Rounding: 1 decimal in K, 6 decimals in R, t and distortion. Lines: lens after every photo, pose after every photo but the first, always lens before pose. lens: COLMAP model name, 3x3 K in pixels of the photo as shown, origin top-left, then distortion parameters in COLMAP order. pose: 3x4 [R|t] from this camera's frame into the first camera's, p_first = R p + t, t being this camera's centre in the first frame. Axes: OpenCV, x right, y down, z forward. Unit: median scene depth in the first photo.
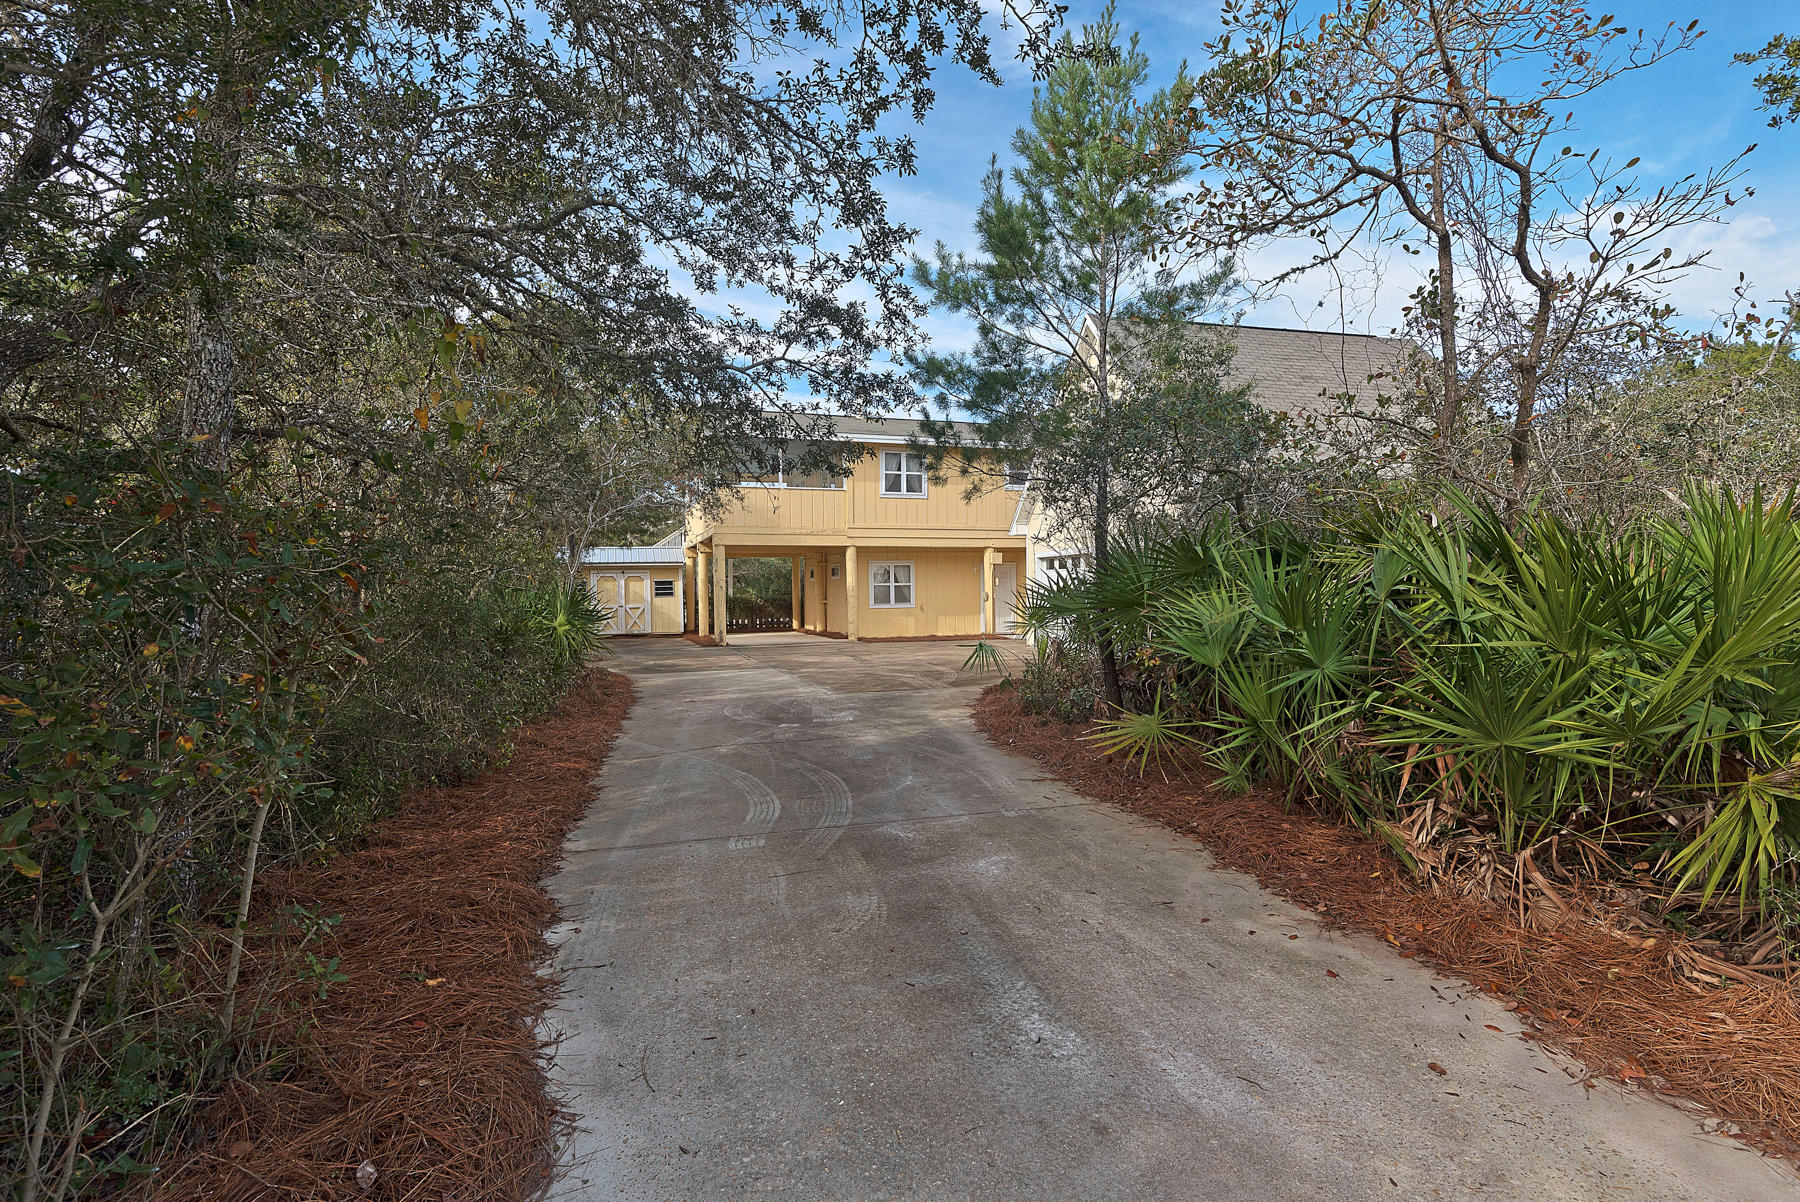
lens RADIAL K [[929.2, 0, 901.3], [0, 929.2, 606.0], [0, 0, 1]] dist [-0.001657, -0.000042]
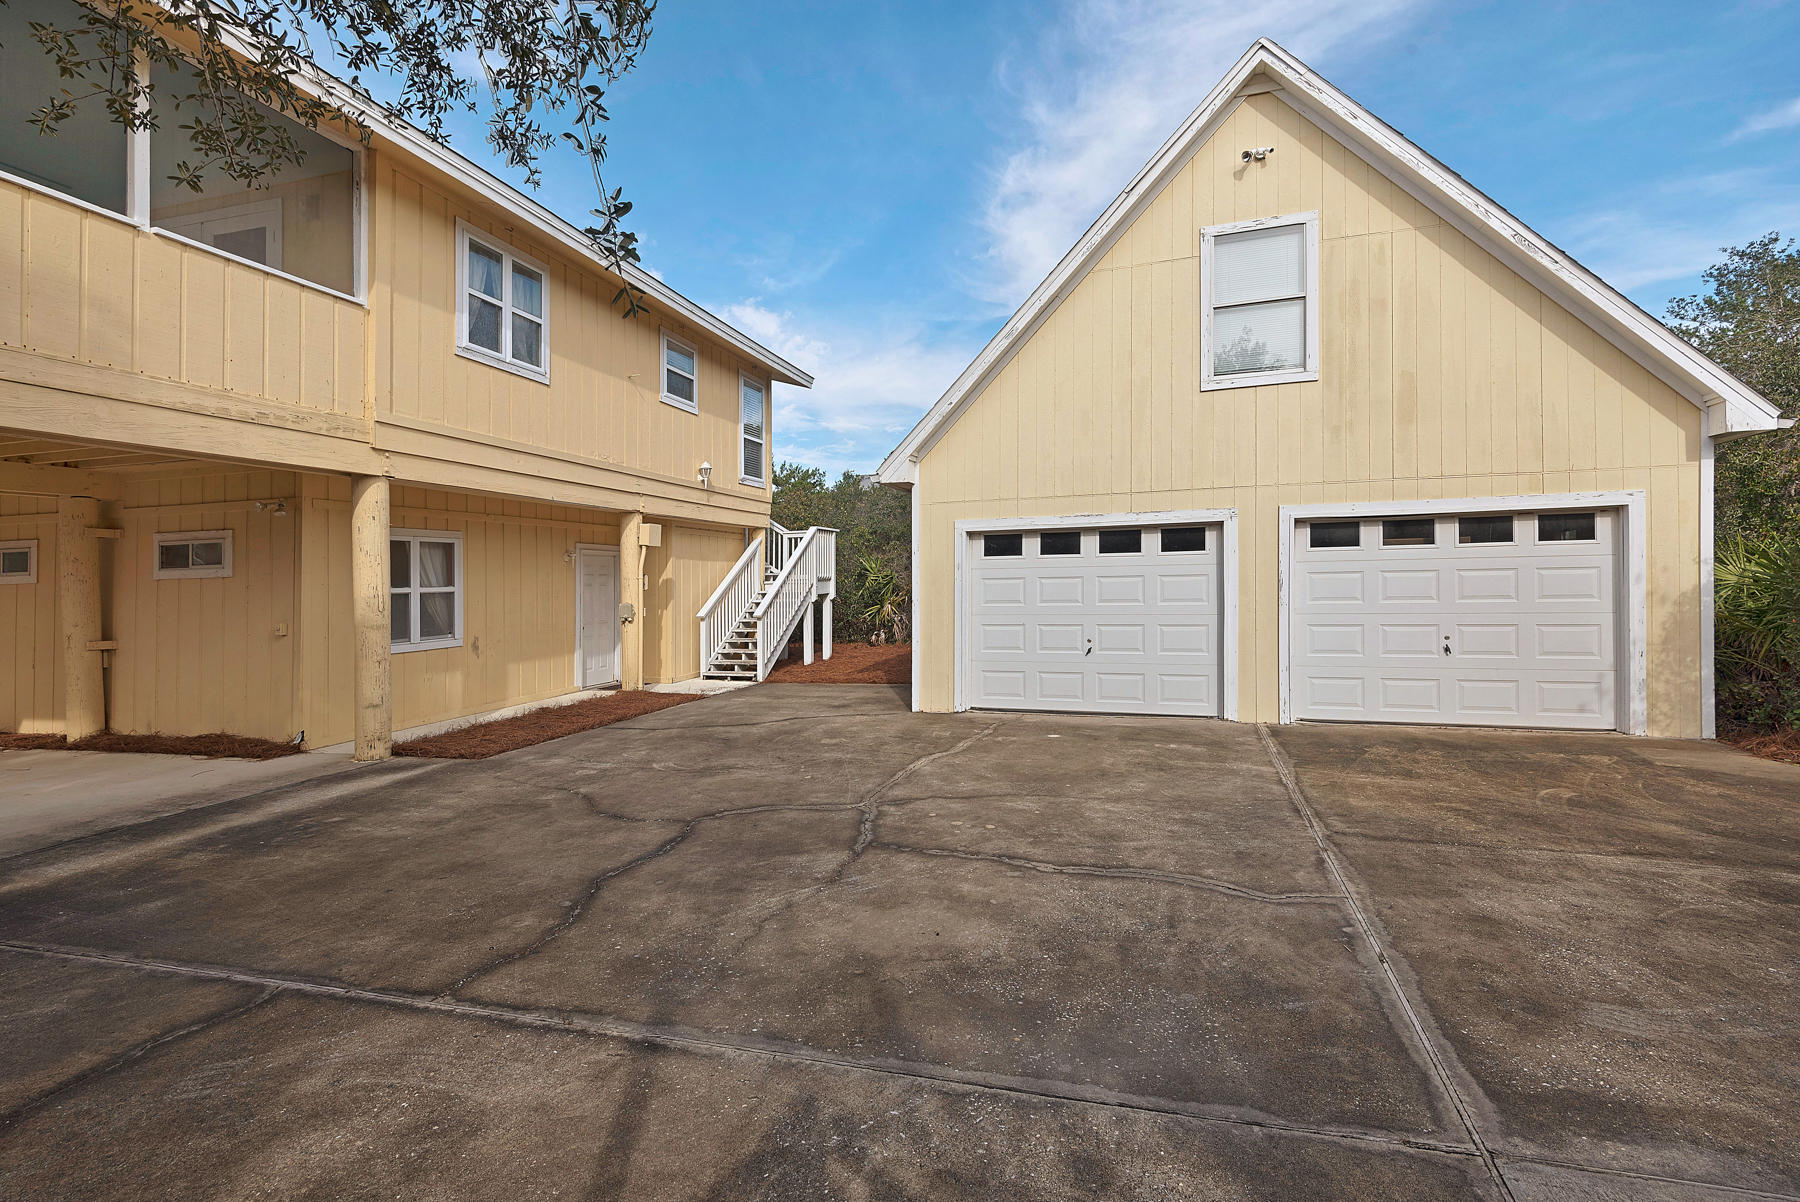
lens RADIAL K [[818.2, 0, 894.8], [0, 818.2, 593.0], [0, 0, 1]] dist [0.005373, -0.000387]
pose [[0.545287, -0.014913, 0.838117, -0.191254], [0.029355, 0.999568, -0.001313, -0.016371], [-0.837735, 0.025319, 0.545489, 0.647439]]
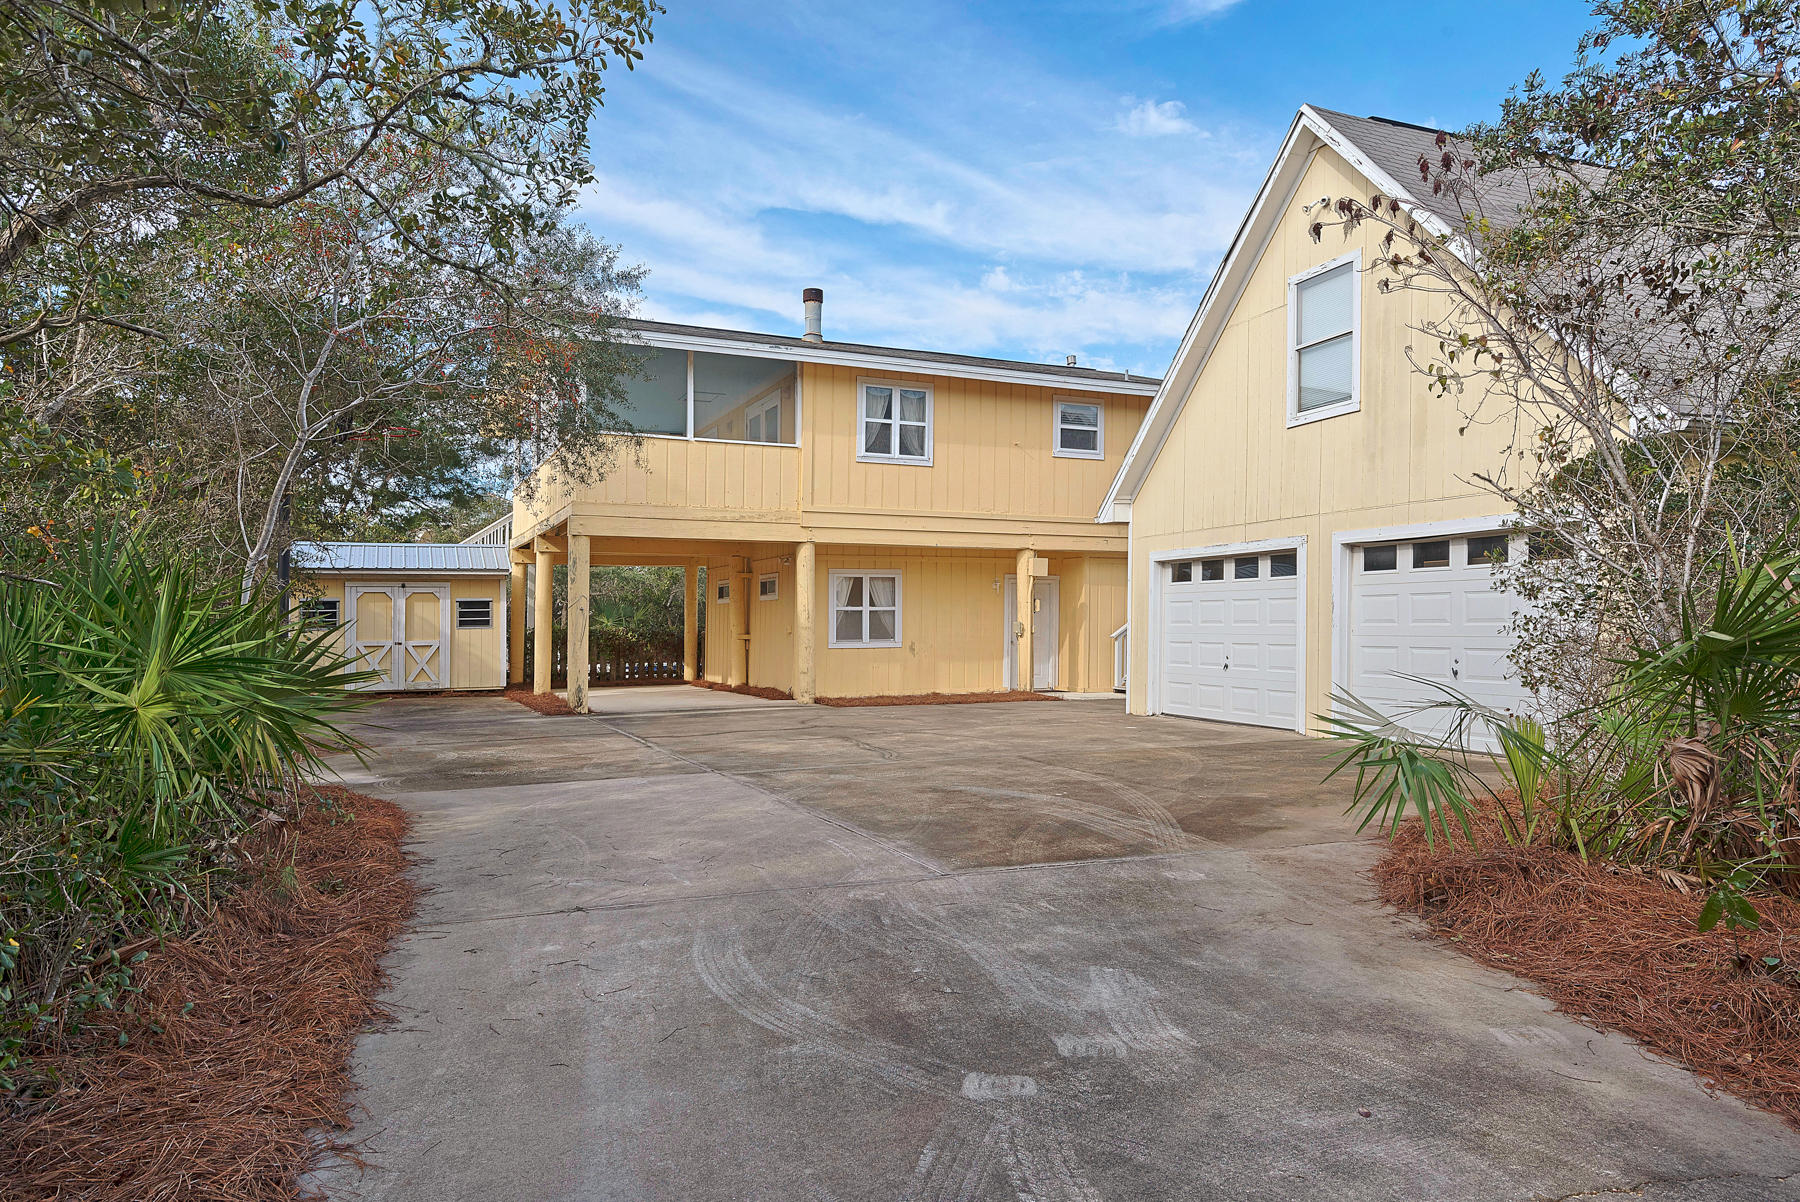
lens RADIAL K [[1150.4, 0, 900.9], [0, 1150.4, 594.9], [0, 0, 1]] dist [0.012884, 0.001030]
pose [[0.993897, 0.009256, 0.109923, -0.070365], [-0.004445, 0.999024, -0.043936, 0.000434], [-0.110223, 0.043180, 0.992968, 0.254911]]
